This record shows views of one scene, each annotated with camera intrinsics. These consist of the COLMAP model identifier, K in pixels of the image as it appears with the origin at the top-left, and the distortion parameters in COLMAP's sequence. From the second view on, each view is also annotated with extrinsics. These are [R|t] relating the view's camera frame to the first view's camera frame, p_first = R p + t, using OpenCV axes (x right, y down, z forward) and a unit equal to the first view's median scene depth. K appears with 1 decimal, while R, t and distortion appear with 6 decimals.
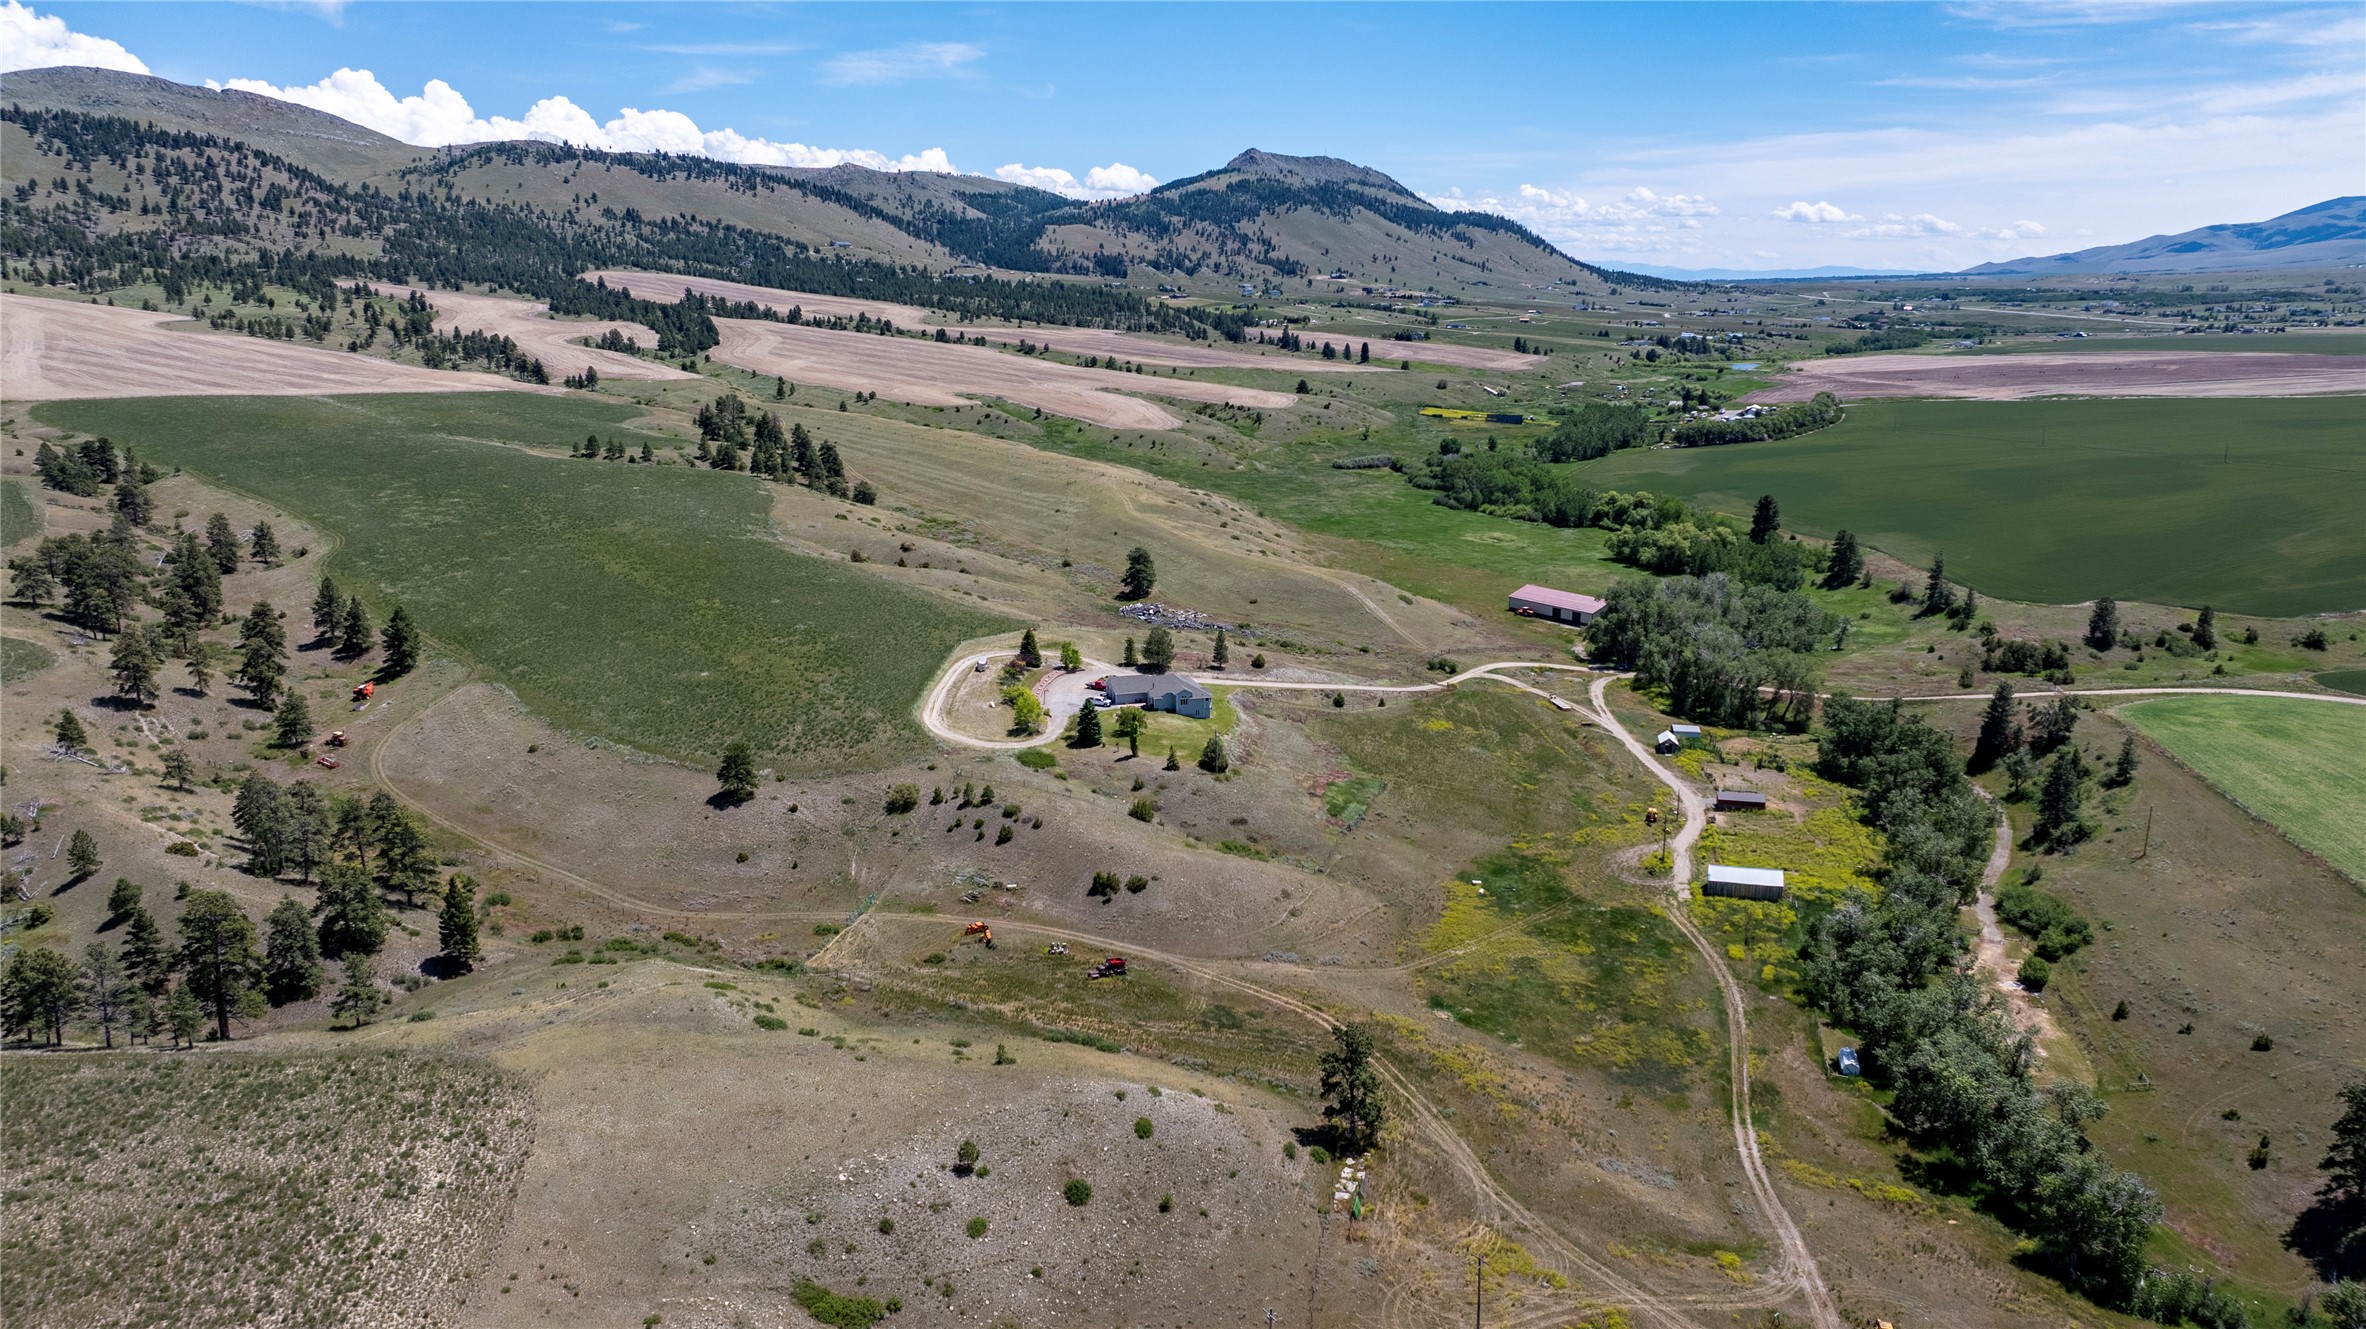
lens RADIAL K [[1660.6, 0, 1163.9], [0, 1660.6, 674.5], [0, 0, 1]] dist [-0.025214, 0.025854]
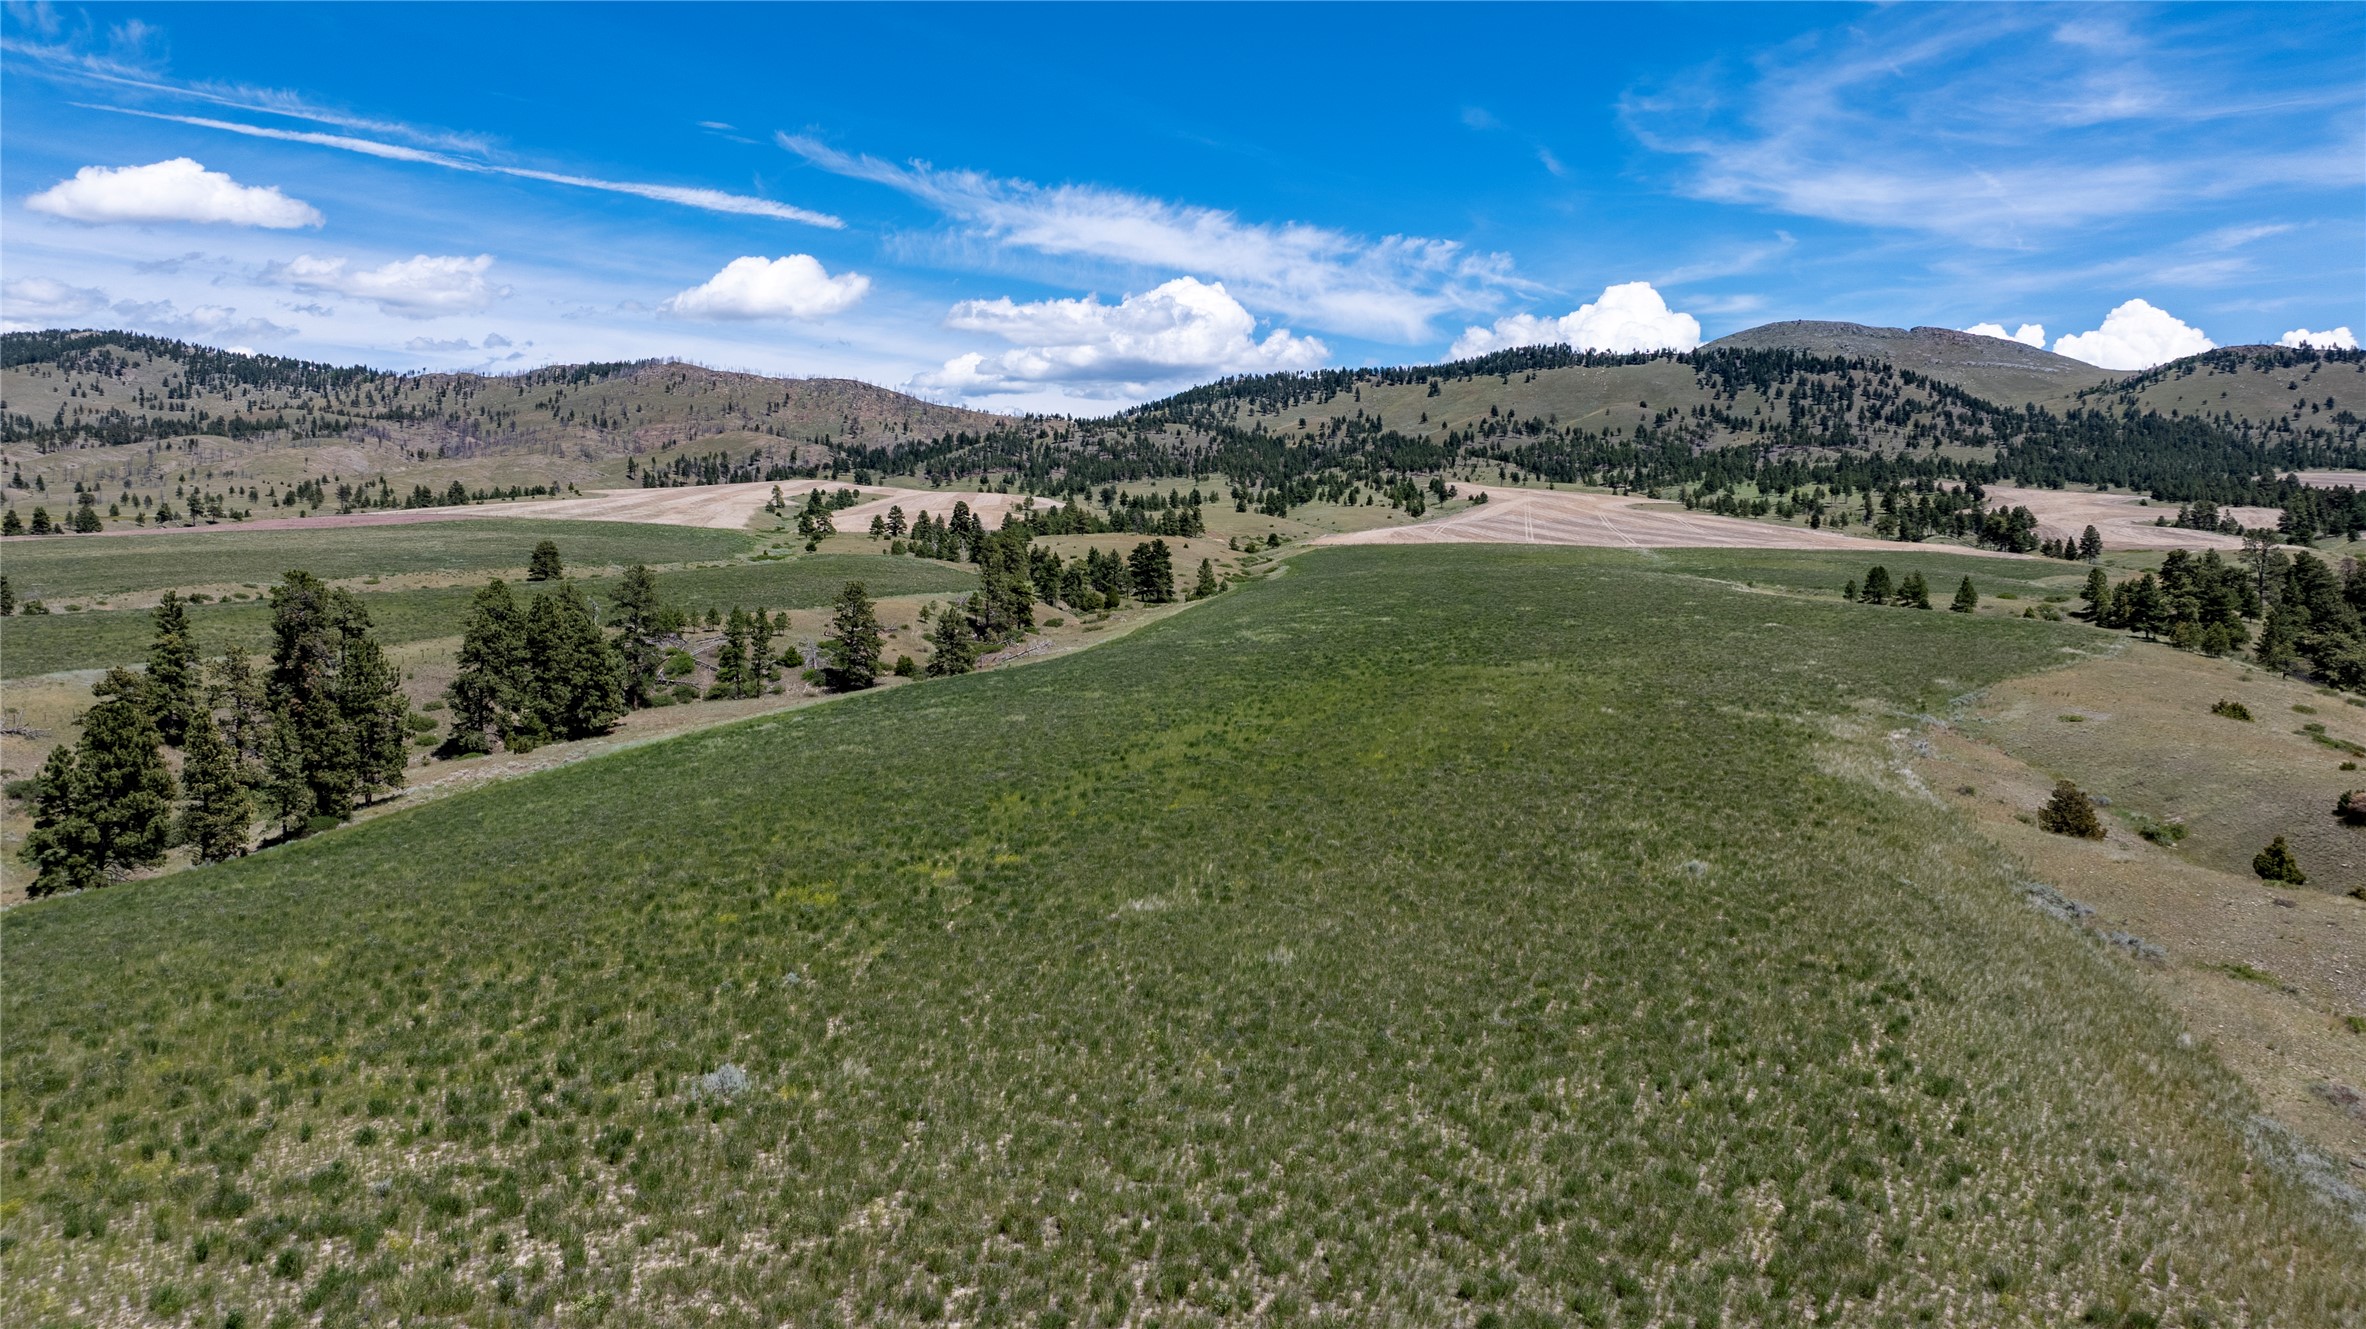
lens RADIAL K [[1660.6, 0, 1195.5], [0, 1660.6, 675.2], [0, 0, 1]] dist [-0.025214, 0.025854]
pose [[0.576104, 0.051564, -0.815748, -0.012489], [-0.185732, 0.980160, -0.069213, -0.011318], [0.795995, 0.191385, 0.574251, 0.187843]]
